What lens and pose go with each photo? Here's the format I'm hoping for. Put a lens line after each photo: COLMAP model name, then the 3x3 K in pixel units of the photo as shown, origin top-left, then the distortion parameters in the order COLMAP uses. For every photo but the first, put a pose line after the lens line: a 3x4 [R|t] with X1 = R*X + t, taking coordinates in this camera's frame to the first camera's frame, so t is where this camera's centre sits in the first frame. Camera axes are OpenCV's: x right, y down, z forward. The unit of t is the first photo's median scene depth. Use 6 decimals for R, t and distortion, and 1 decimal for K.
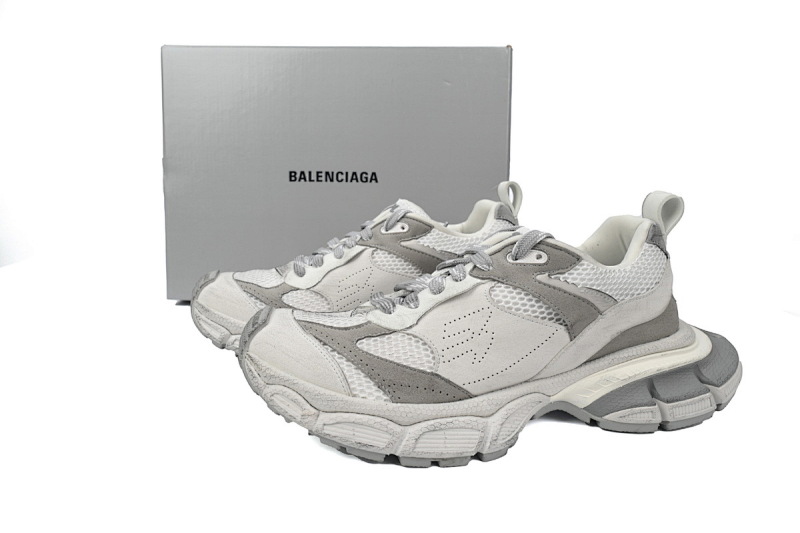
lens RADIAL K [[555.9, 0, 399.2], [0, 555.9, 263.2], [0, 0, 1]] dist [0.008262, 0.000901]
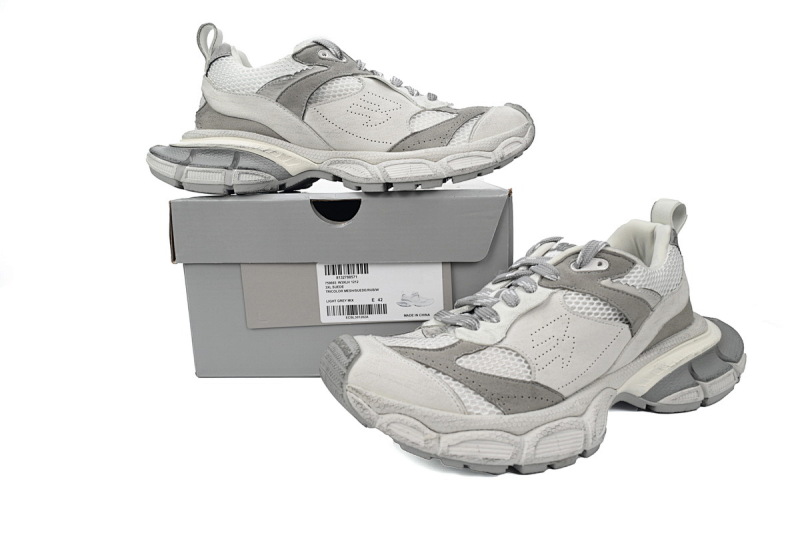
lens RADIAL K [[555.9, 0, 394.1], [0, 555.9, 270.0], [0, 0, 1]] dist [0.008262, 0.000901]
pose [[0.964613, -0.077446, 0.252041, -0.422594], [0.080517, 0.996751, -0.001876, -0.030514], [-0.251077, 0.022103, 0.967715, 0.041433]]
